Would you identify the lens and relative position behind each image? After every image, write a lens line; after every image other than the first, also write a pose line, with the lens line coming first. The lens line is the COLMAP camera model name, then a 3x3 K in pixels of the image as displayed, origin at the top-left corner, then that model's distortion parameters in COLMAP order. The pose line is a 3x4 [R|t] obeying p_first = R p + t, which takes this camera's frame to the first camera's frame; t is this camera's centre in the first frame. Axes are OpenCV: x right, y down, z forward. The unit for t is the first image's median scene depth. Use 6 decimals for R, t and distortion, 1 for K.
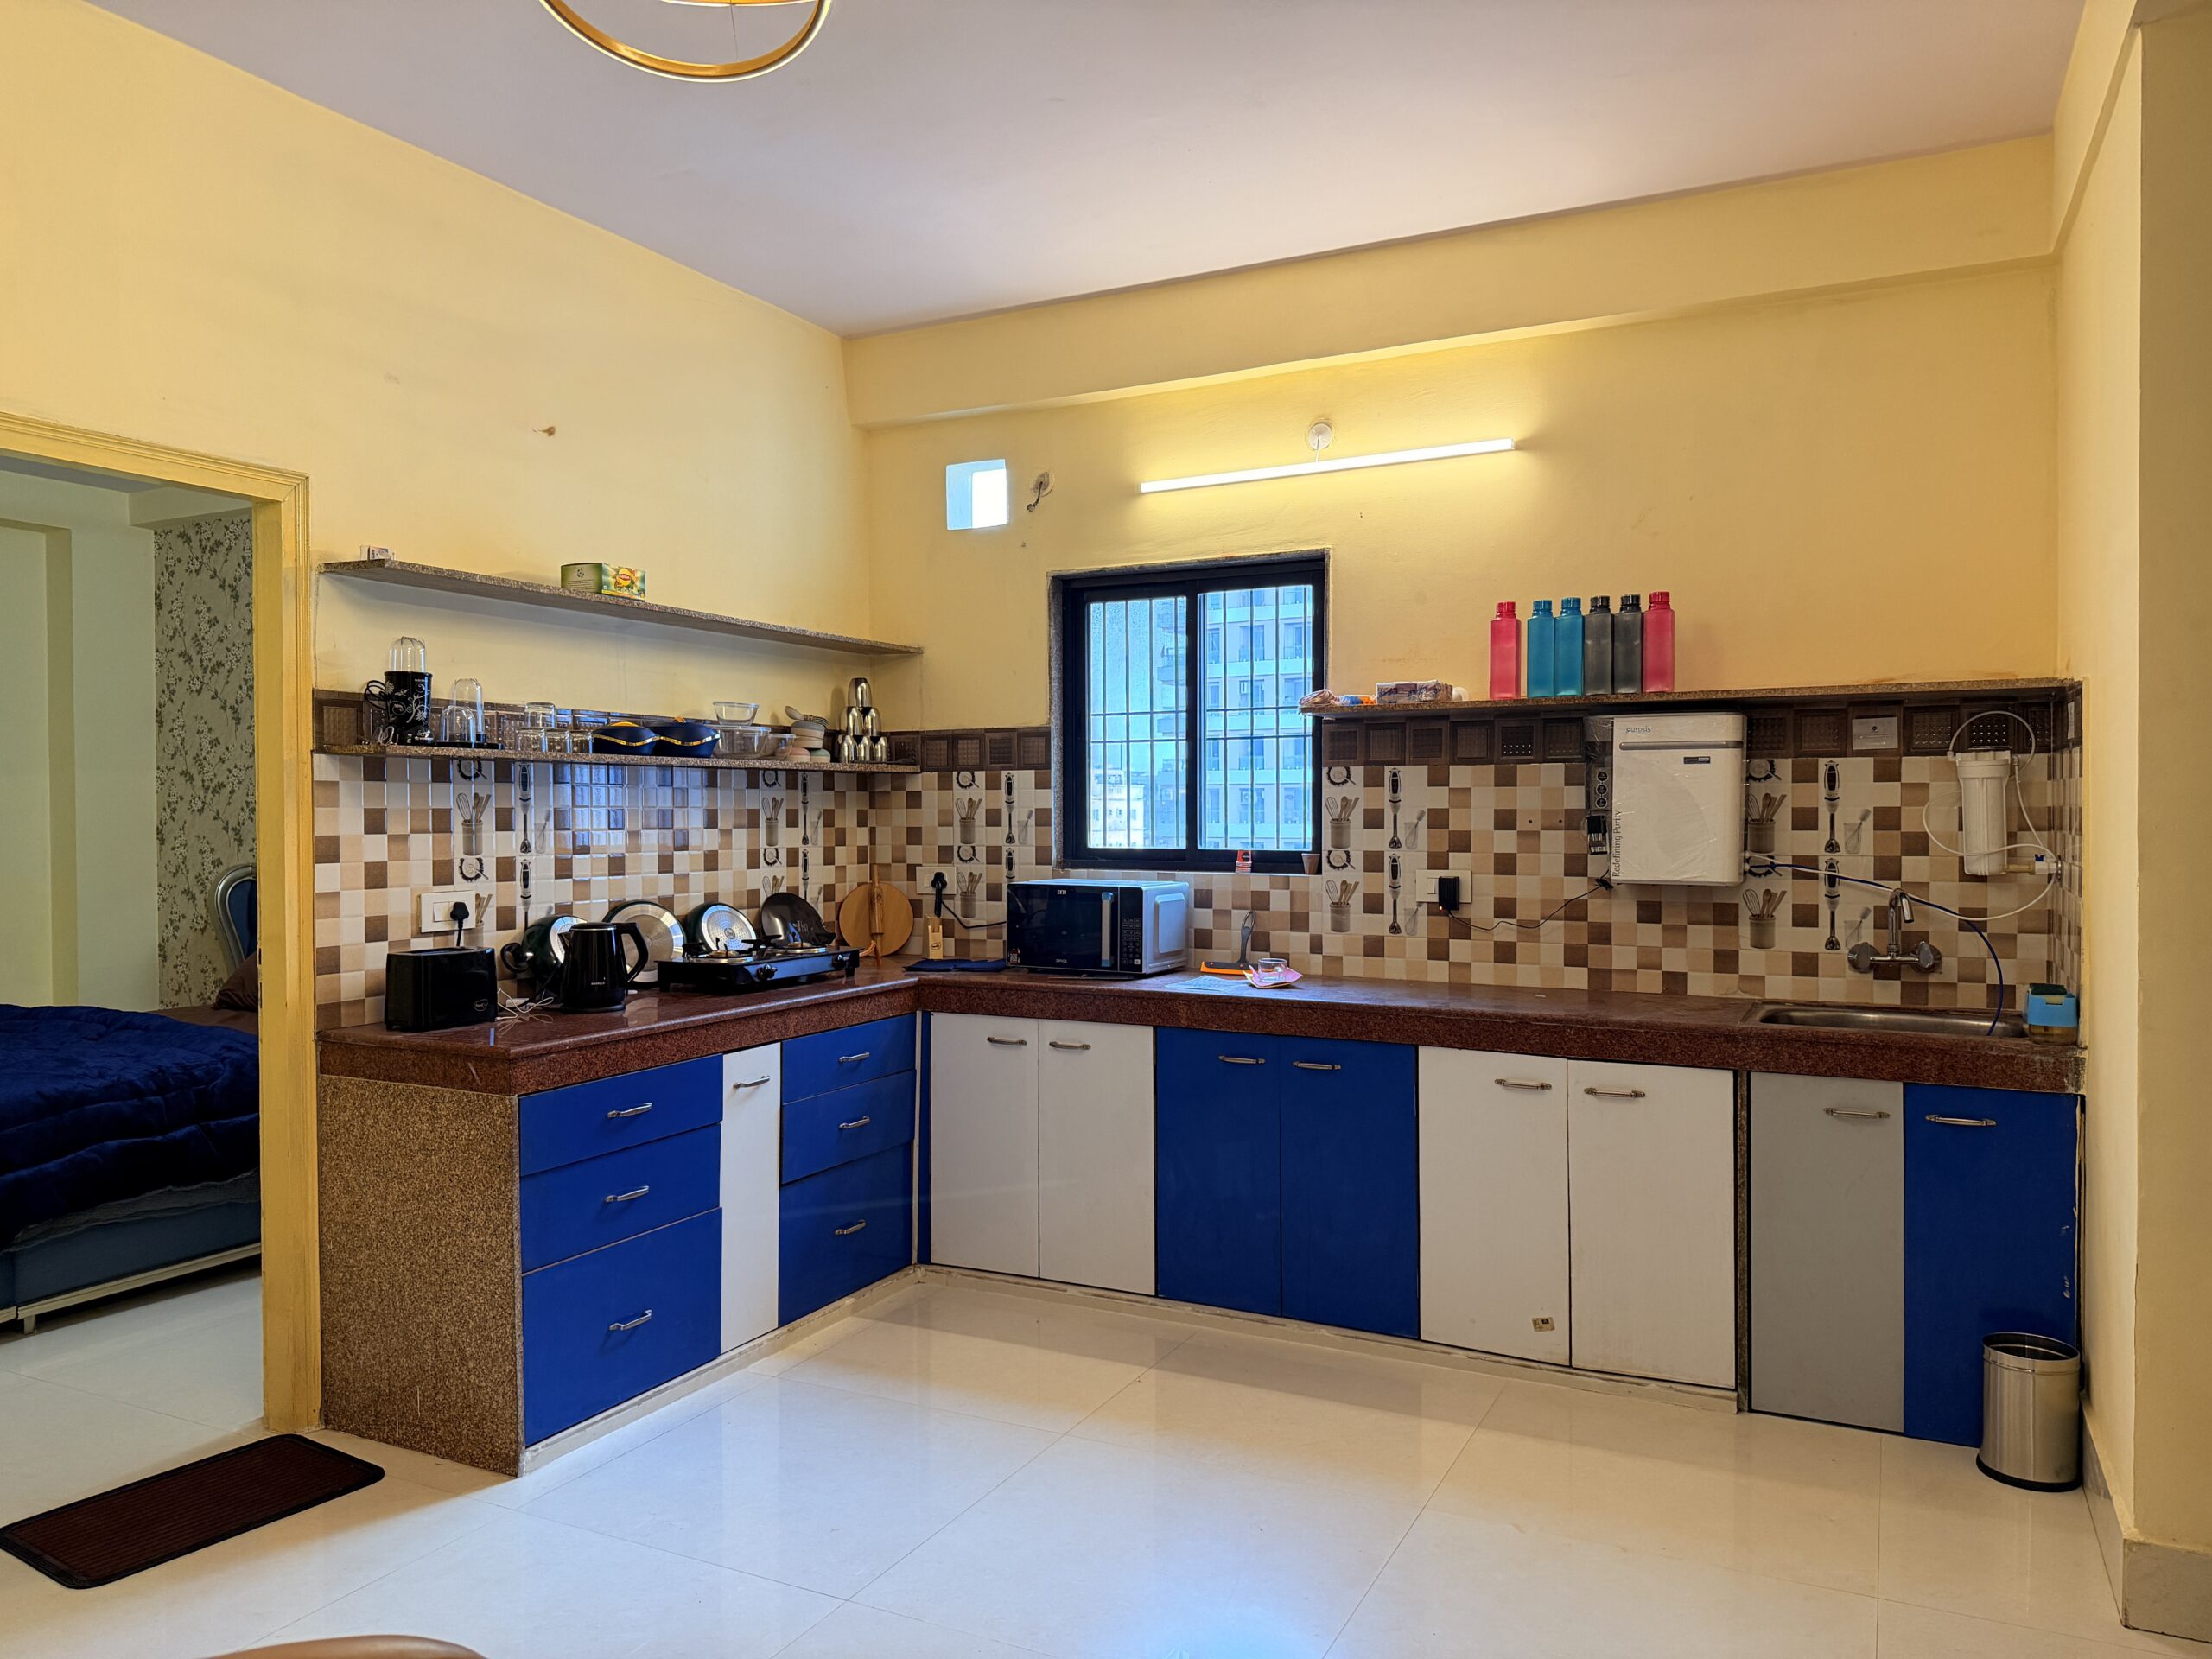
lens RADIAL K [[1536.8, 0, 1101.0], [0, 1536.8, 813.8], [0, 0, 1]] dist [0.007039, -0.024382]
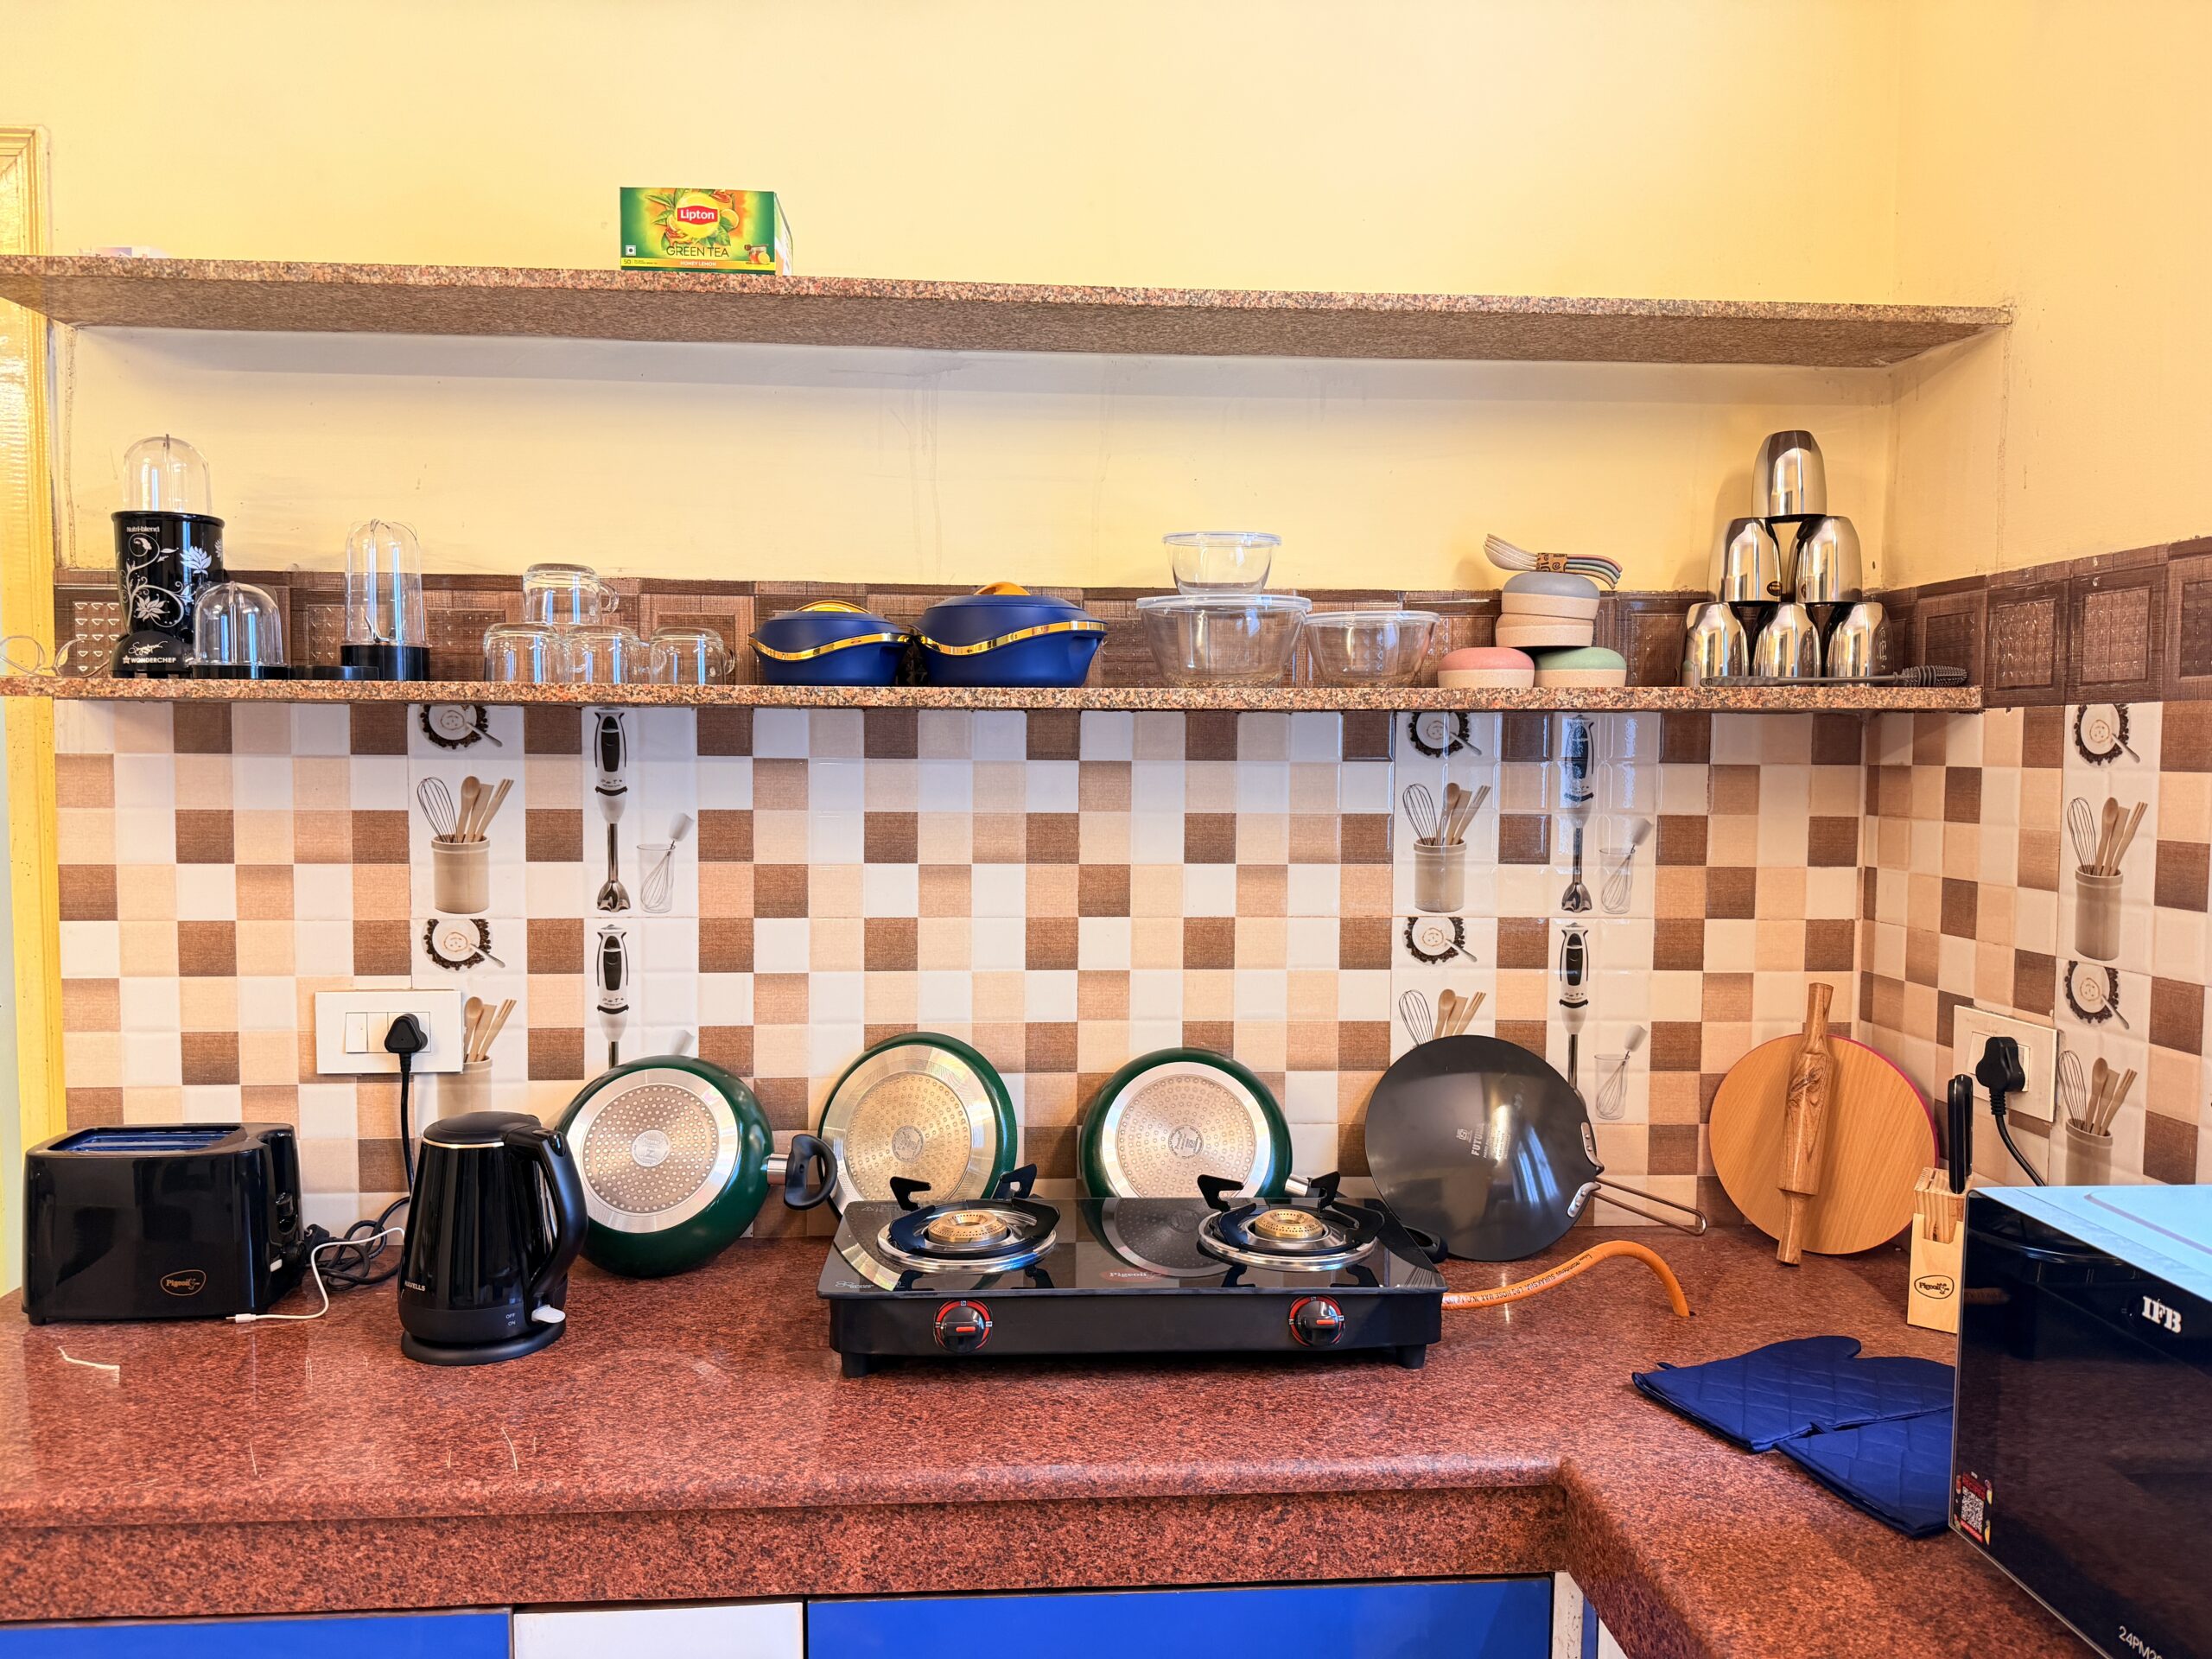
lens RADIAL K [[1536.8, 0, 1092.7], [0, 1536.8, 839.2], [0, 0, 1]] dist [0.007039, -0.024382]
pose [[0.517953, 0.057969, -0.853443, 0.061529], [-0.008119, 0.997989, 0.062859, -0.019728], [0.855371, -0.025629, 0.517382, 0.719706]]
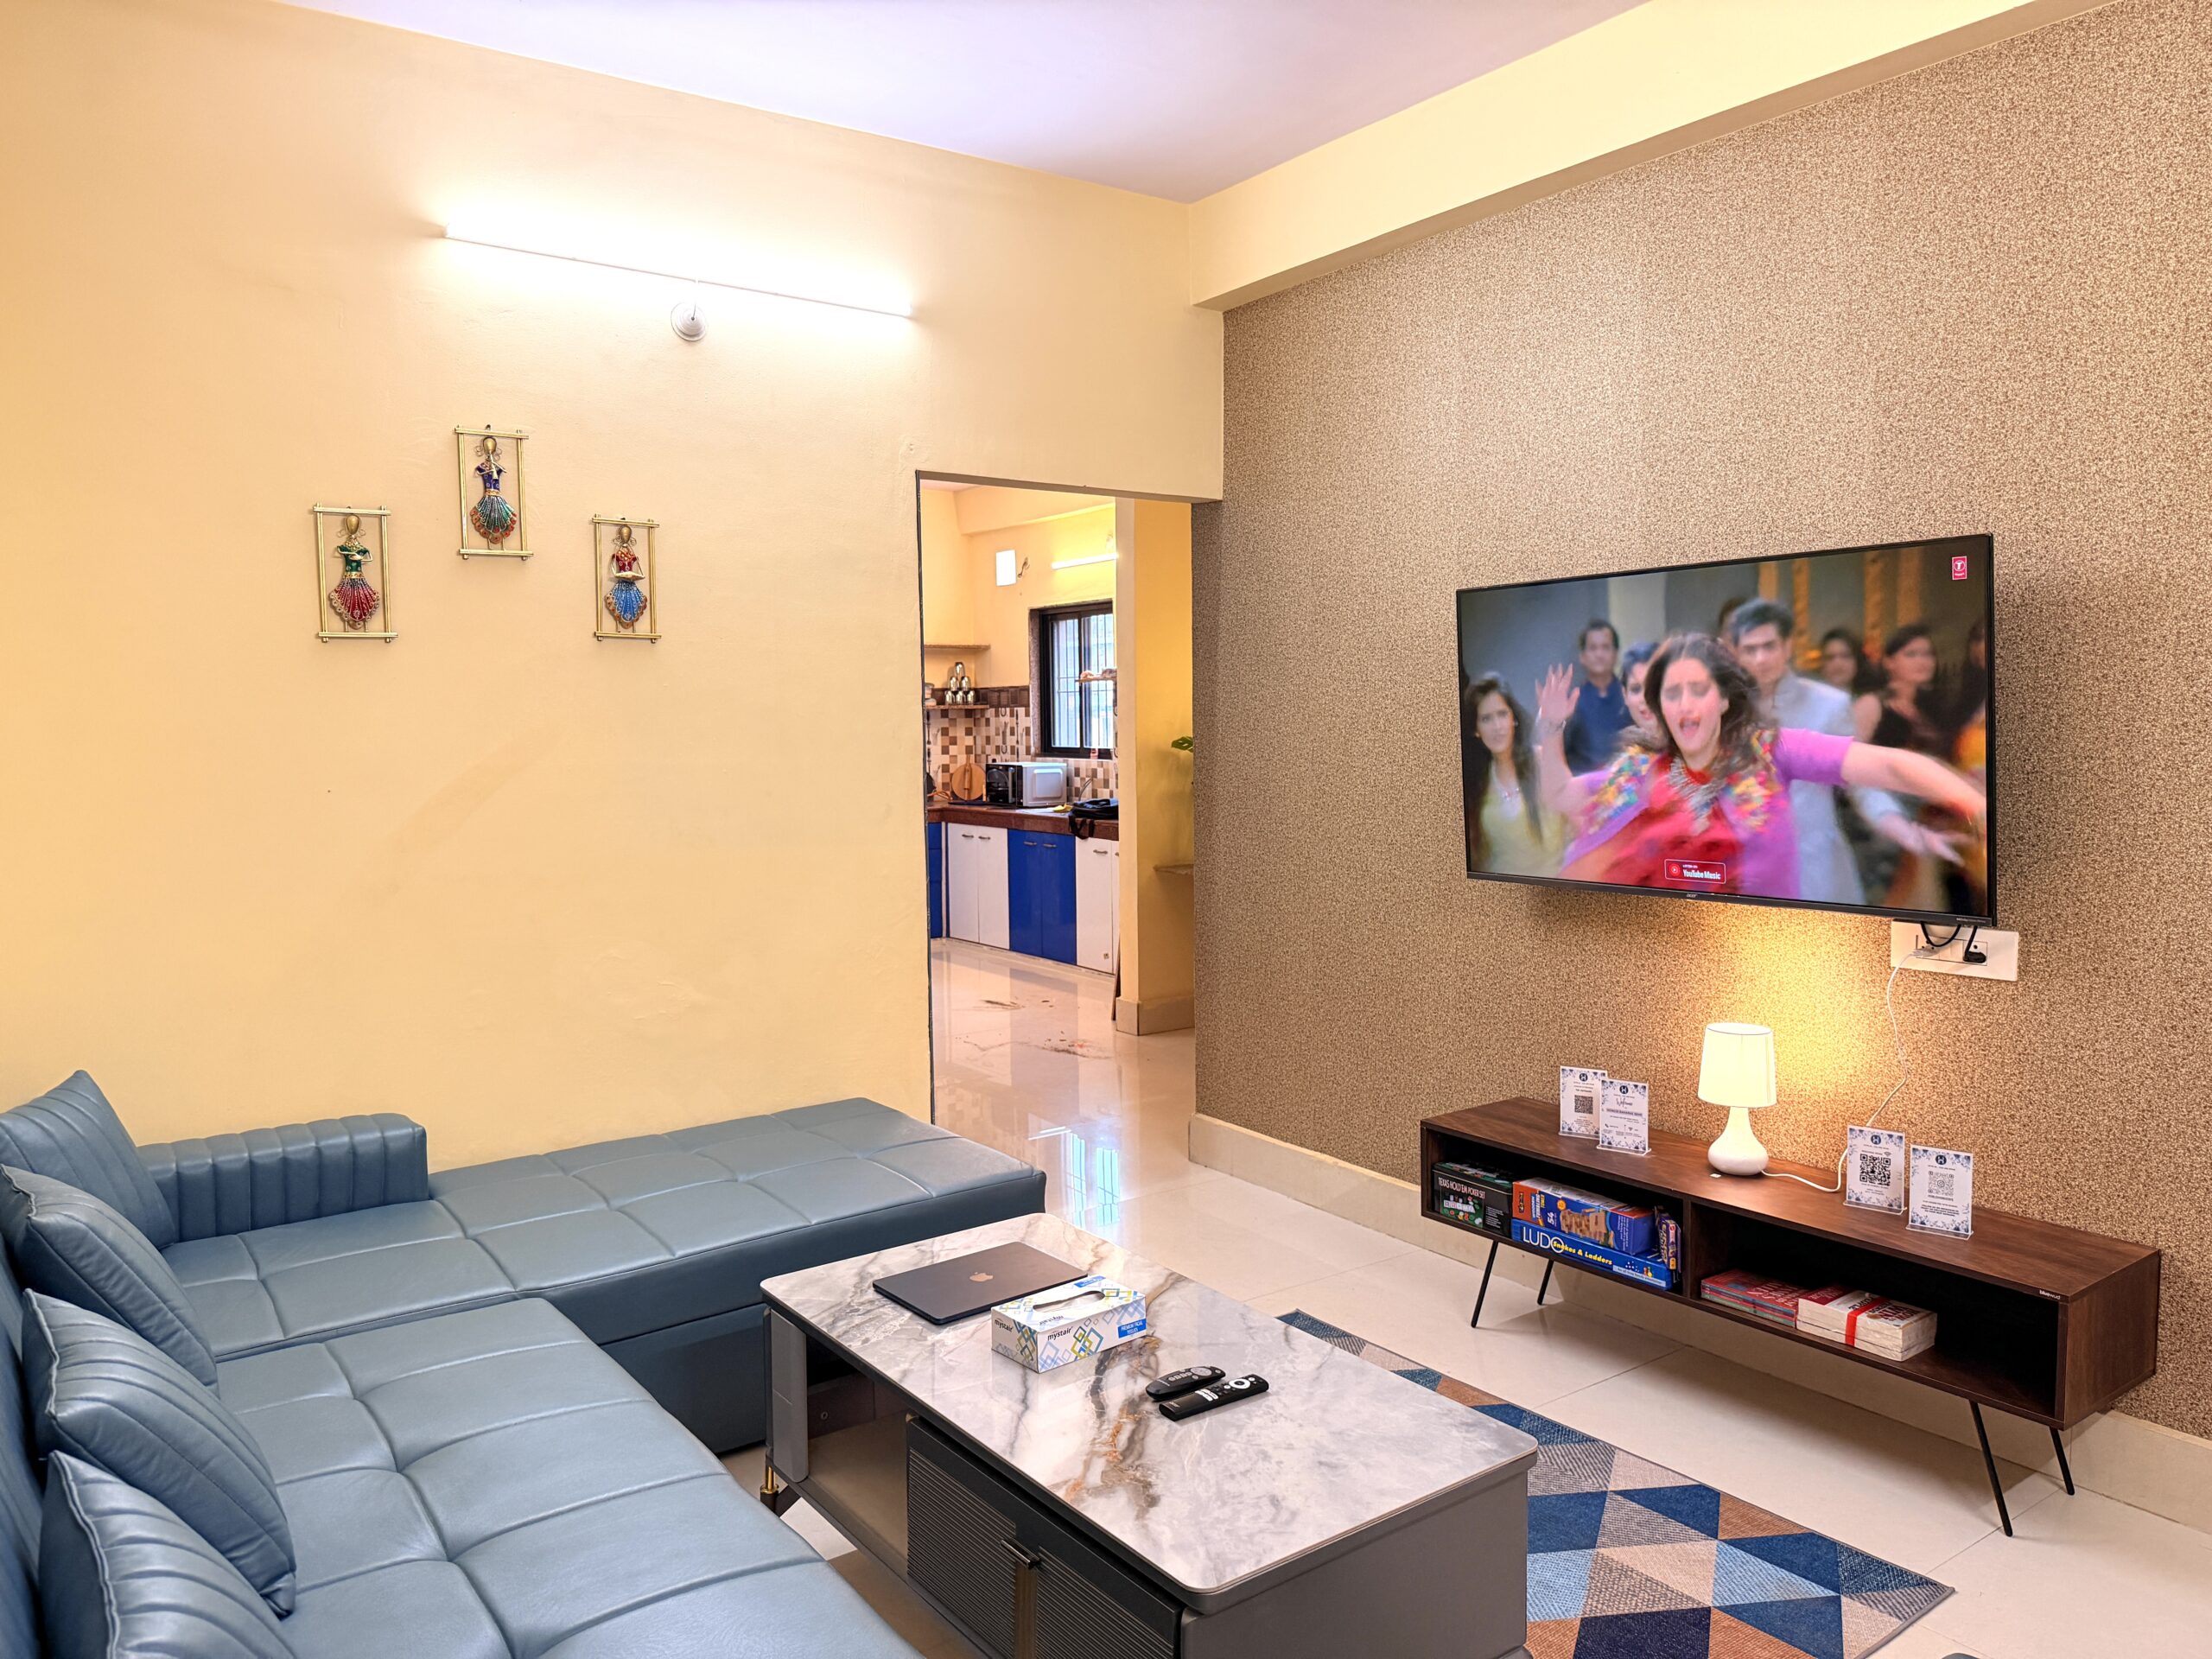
lens RADIAL K [[1536.8, 0, 1087.4], [0, 1536.8, 848.6], [0, 0, 1]] dist [0.007039, -0.024382]
pose [[0.883979, 0.033984, -0.466290, 0.981760], [0.007368, 0.996218, 0.086575, -0.018452], [0.467468, -0.079966, 0.880386, -0.747338]]
